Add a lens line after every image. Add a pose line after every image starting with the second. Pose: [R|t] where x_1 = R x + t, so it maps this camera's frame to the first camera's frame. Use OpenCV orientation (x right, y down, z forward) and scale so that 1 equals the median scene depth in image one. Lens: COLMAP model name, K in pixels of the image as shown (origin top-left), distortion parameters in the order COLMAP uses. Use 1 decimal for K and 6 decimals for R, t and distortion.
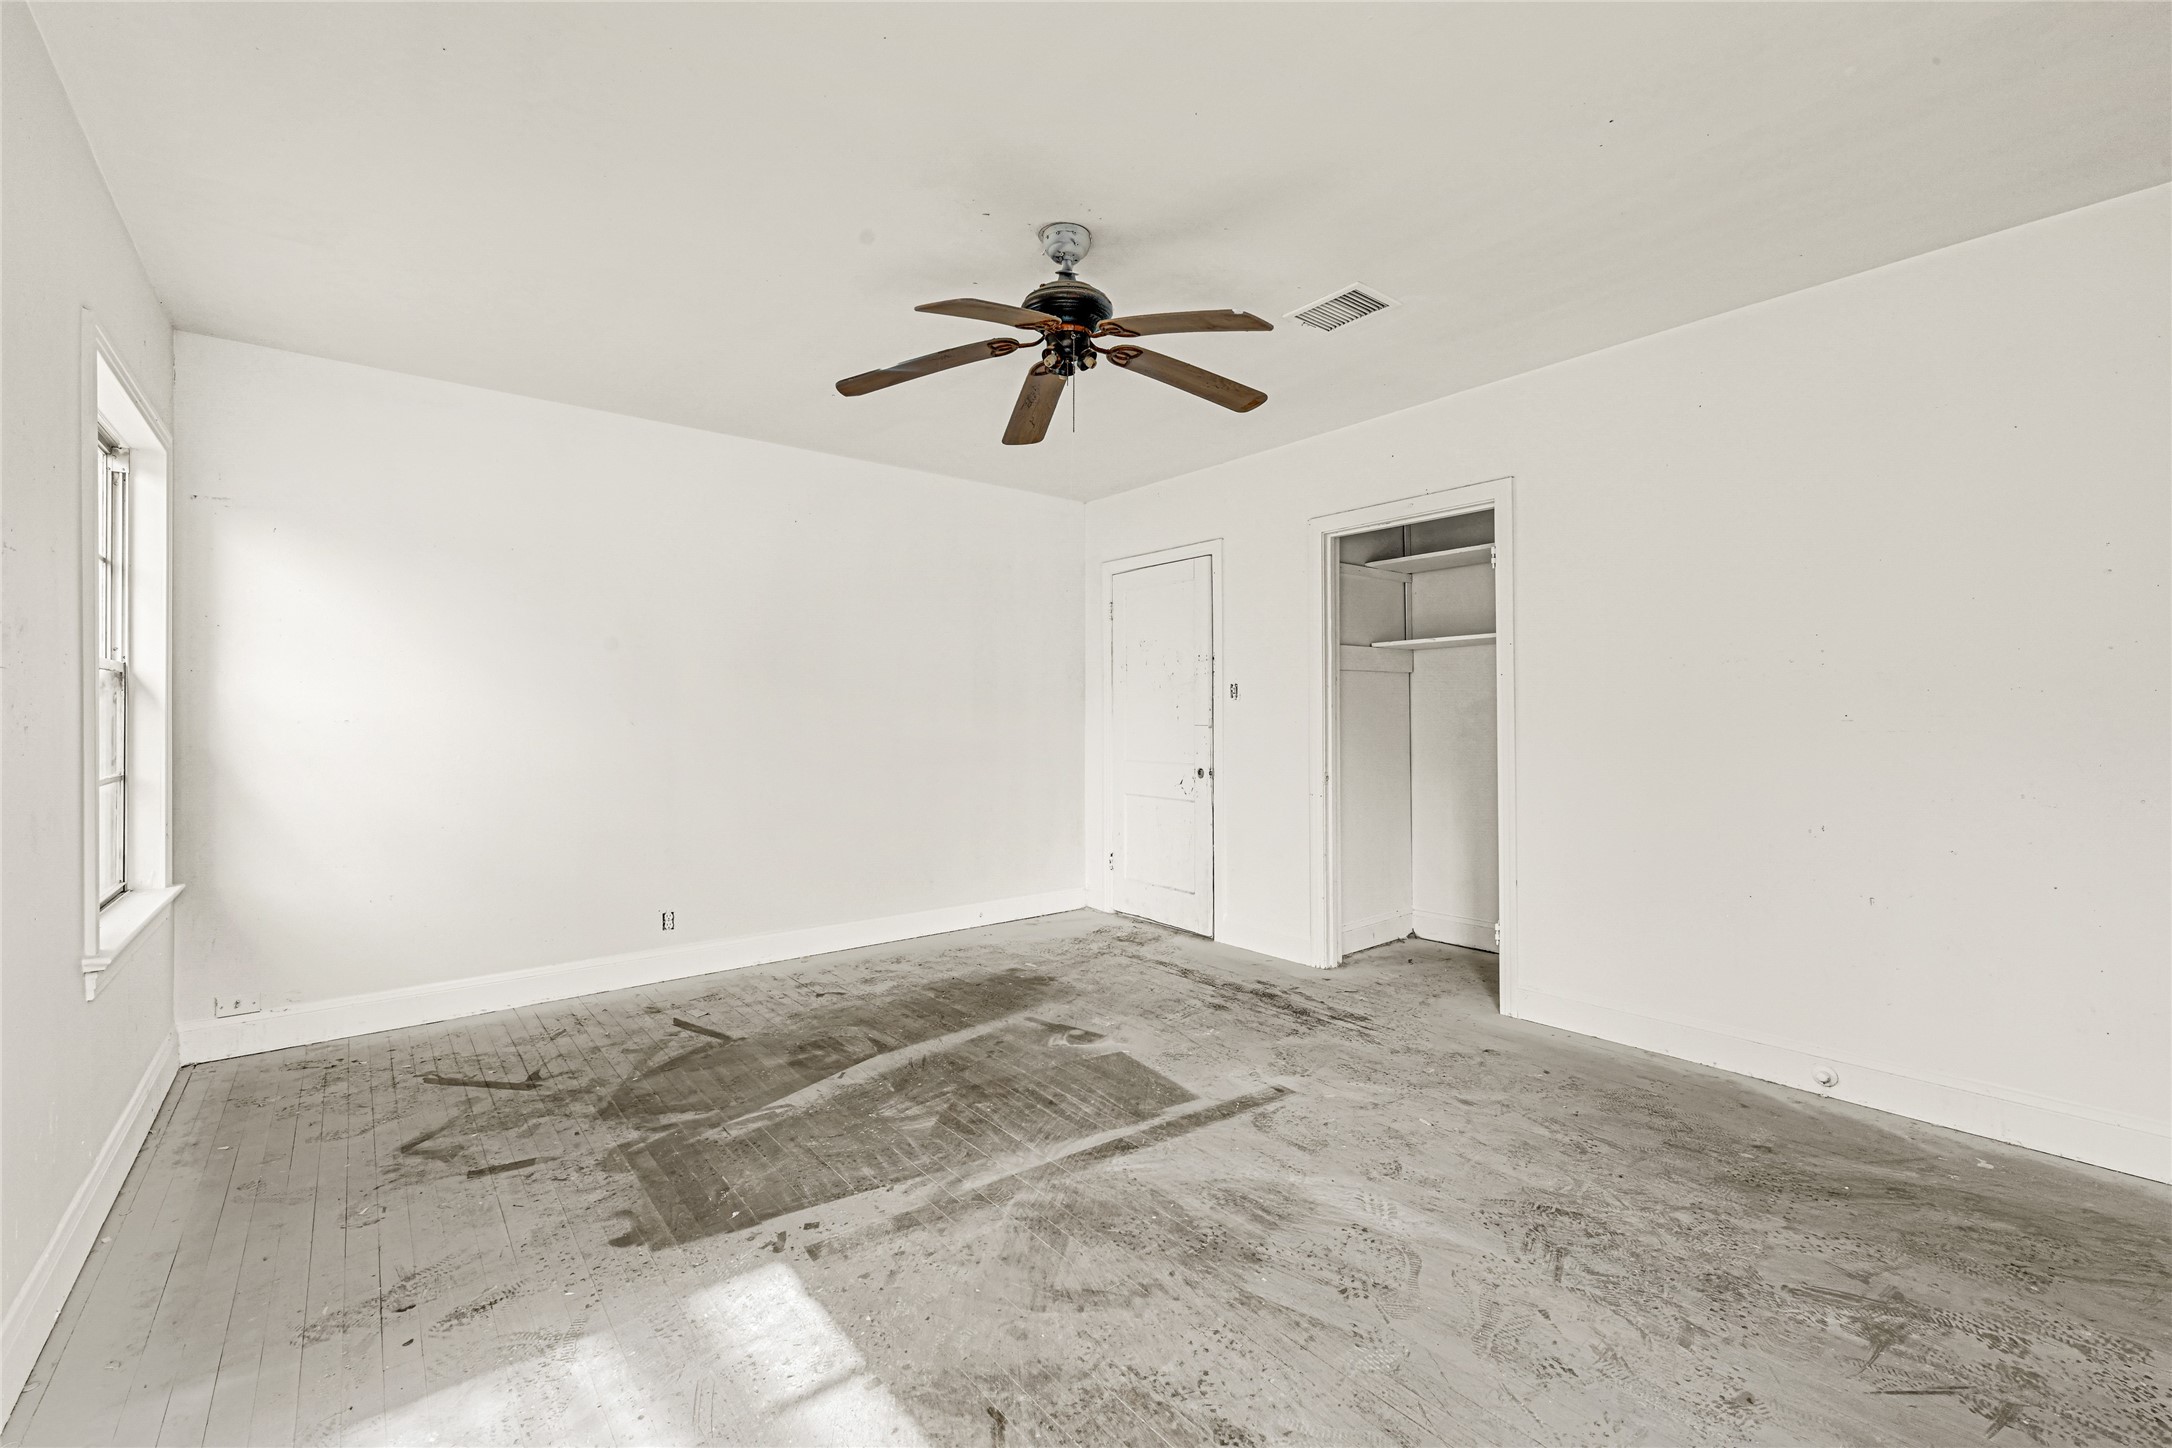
lens RADIAL K [[898.3, 0, 1089.3], [0, 898.3, 709.3], [0, 0, 1]] dist [0.000755, -0.000385]
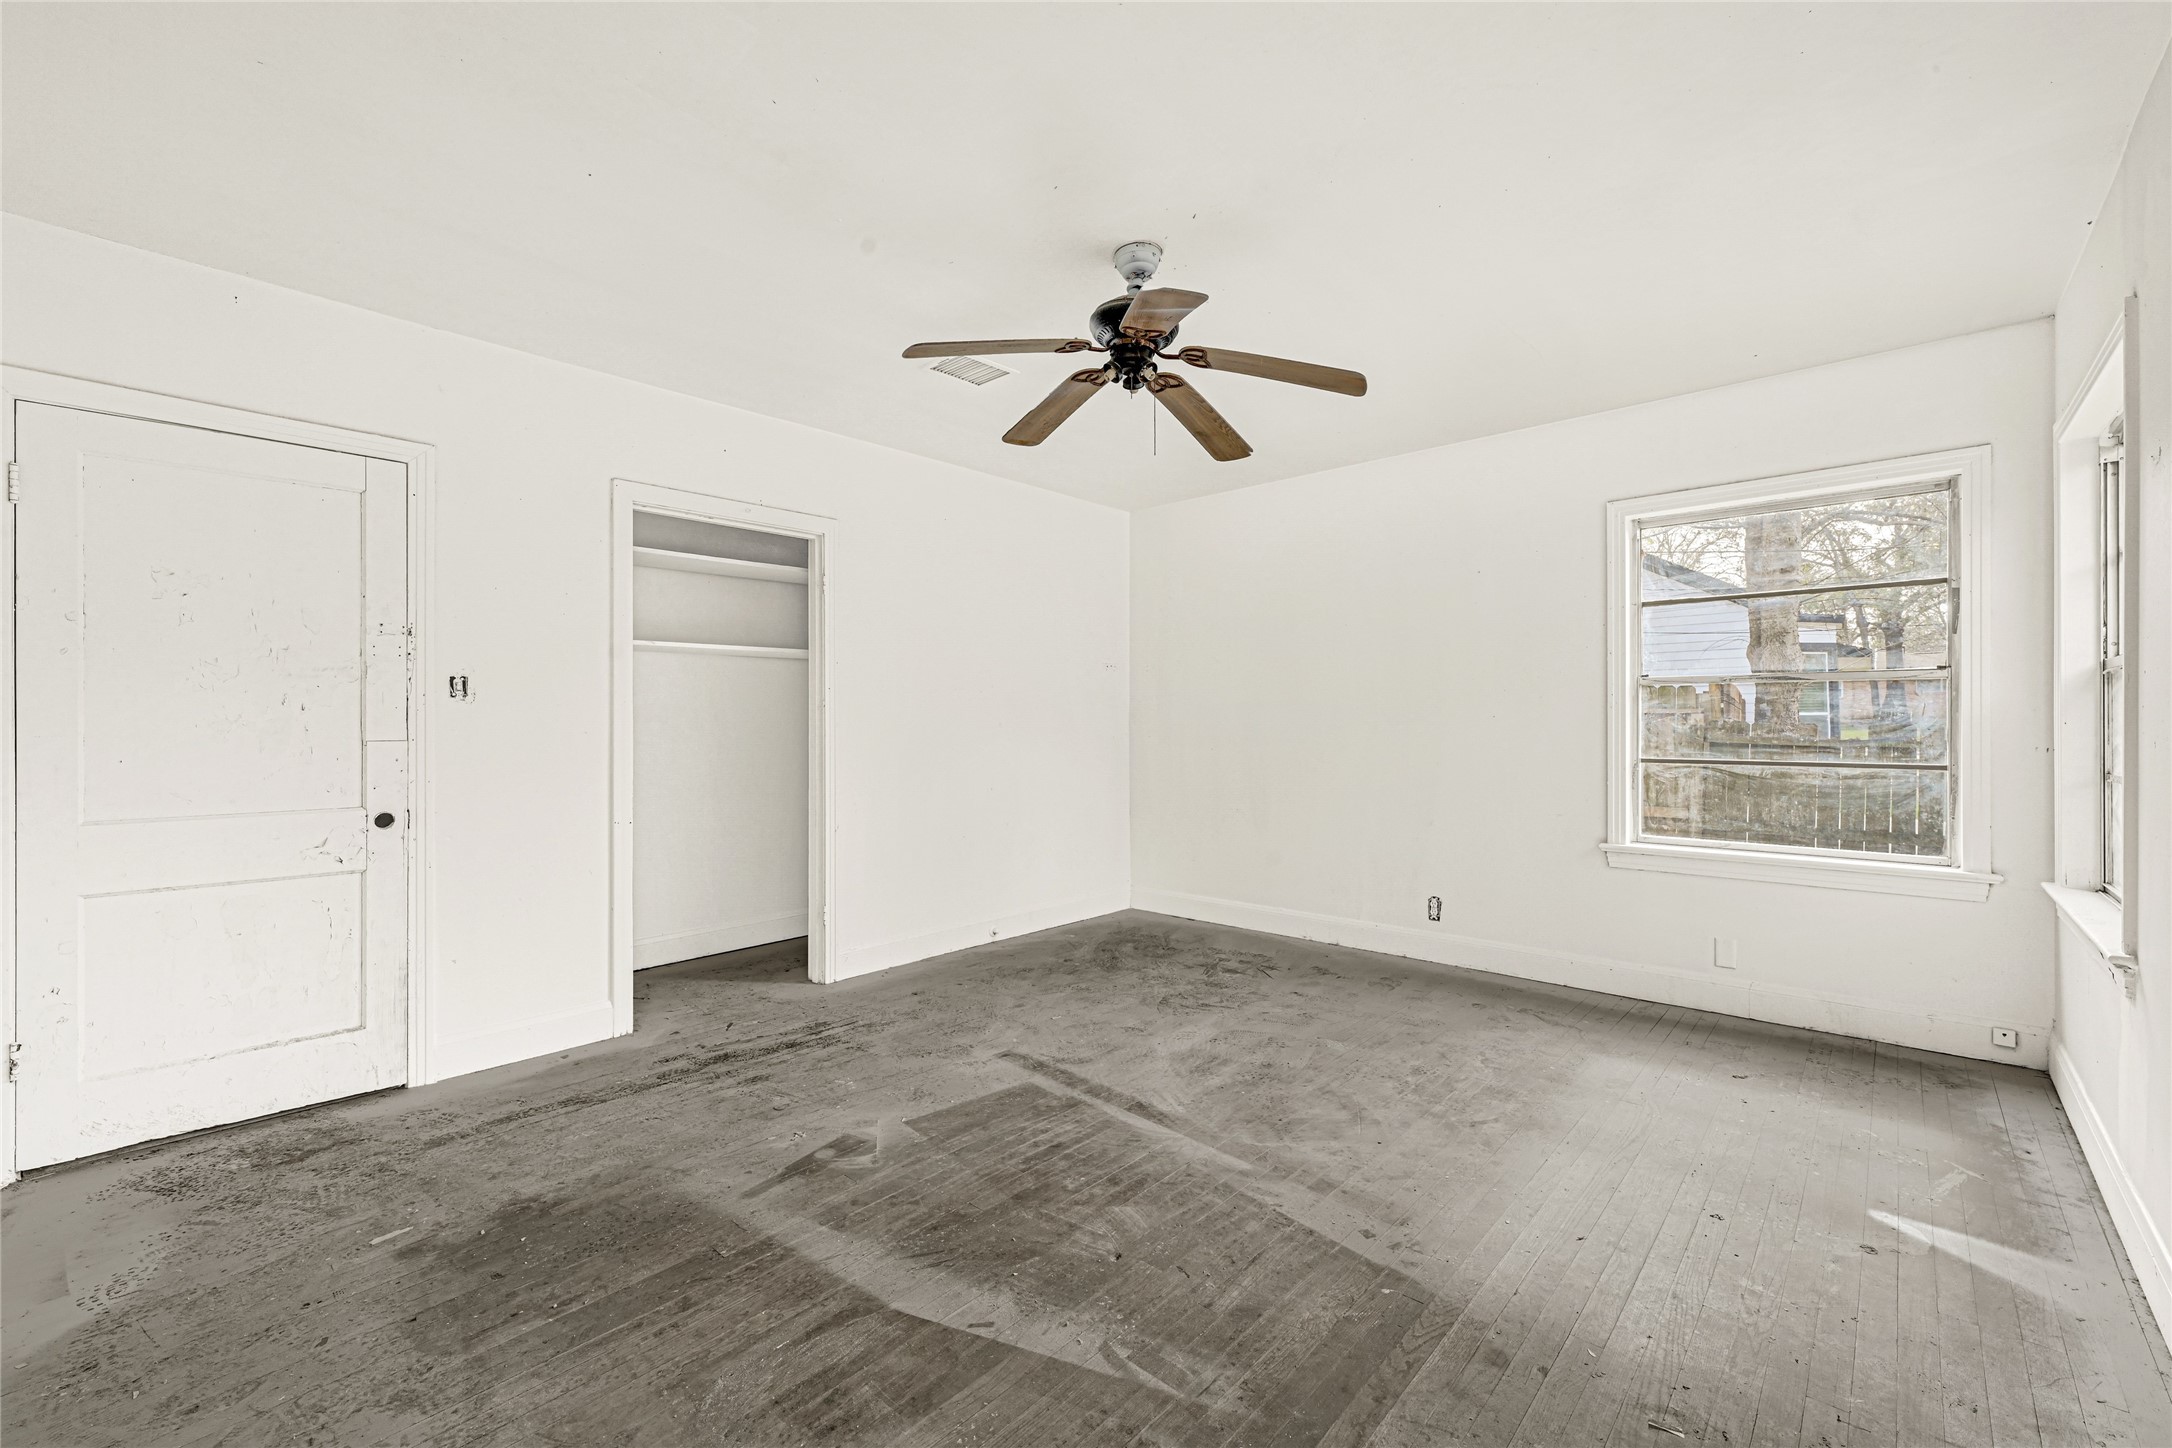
lens RADIAL K [[886.6, 0, 1086.0], [0, 886.6, 724.0], [0, 0, 1]] dist [-0.000820, 0.000155]
pose [[-0.141018, 0.003389, 0.990001, -0.936647], [-0.002705, 0.999989, -0.003809, 0.014110], [-0.990003, -0.003215, -0.141008, 1.098841]]
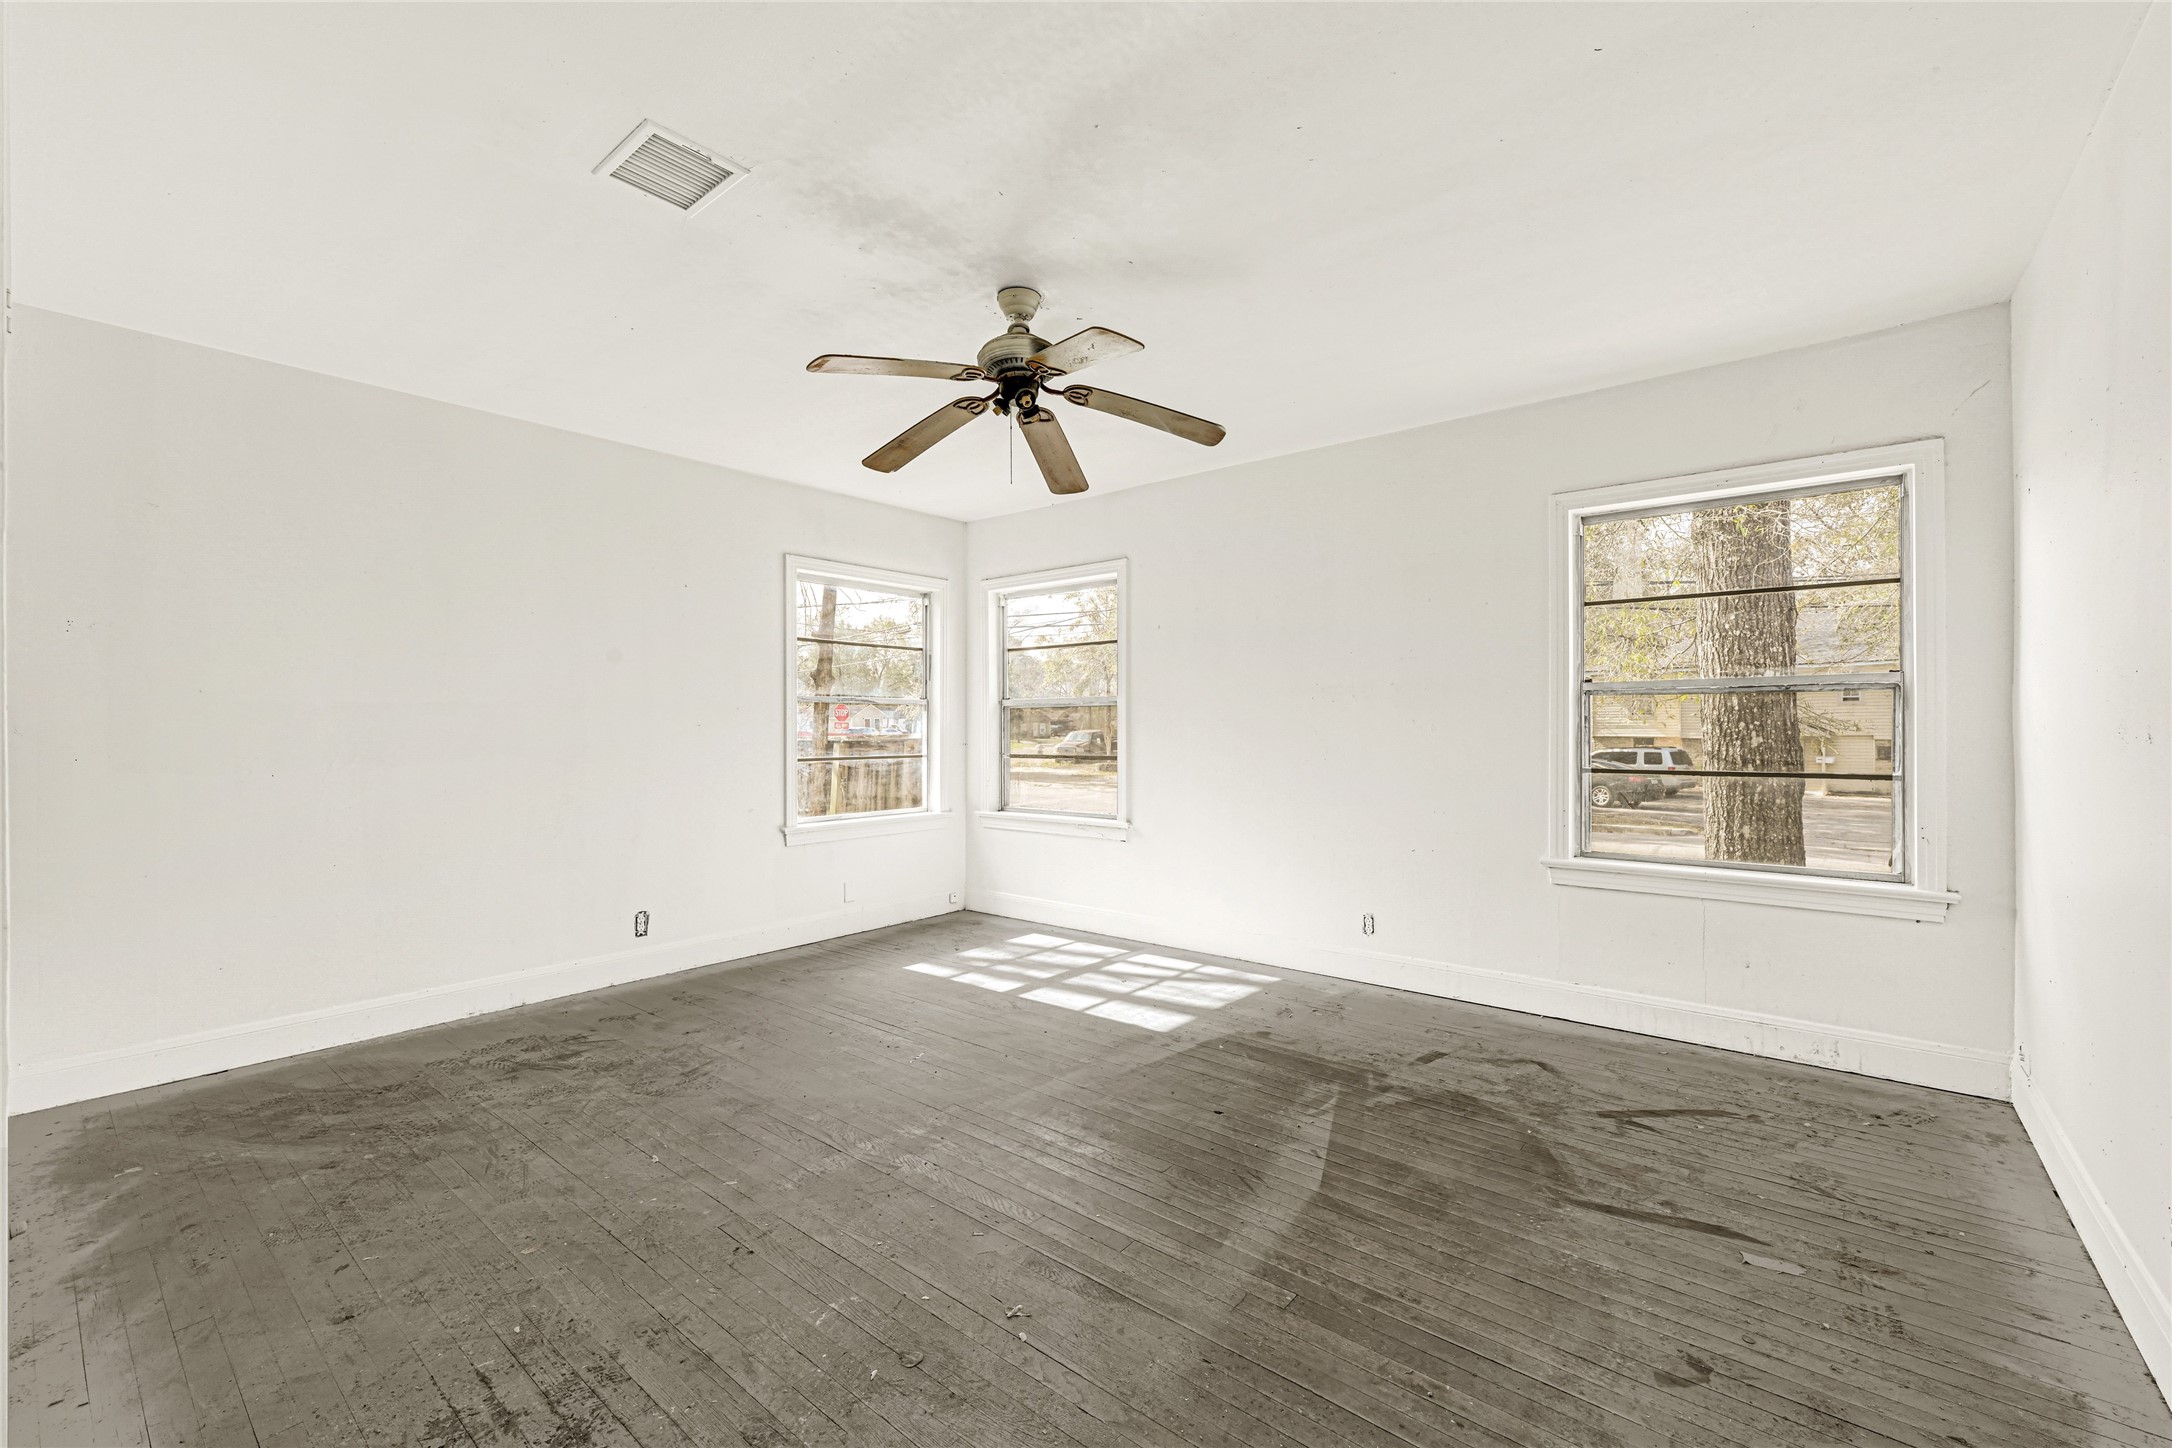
lens RADIAL K [[890.5, 0, 1081.7], [0, 890.5, 726.9], [0, 0, 1]] dist [-0.000587, -0.000277]
pose [[-0.981887, 0.007300, -0.189324, 0.101799], [0.008782, 0.999937, -0.006989, 0.013748], [0.189261, -0.008525, -0.981890, 1.924739]]
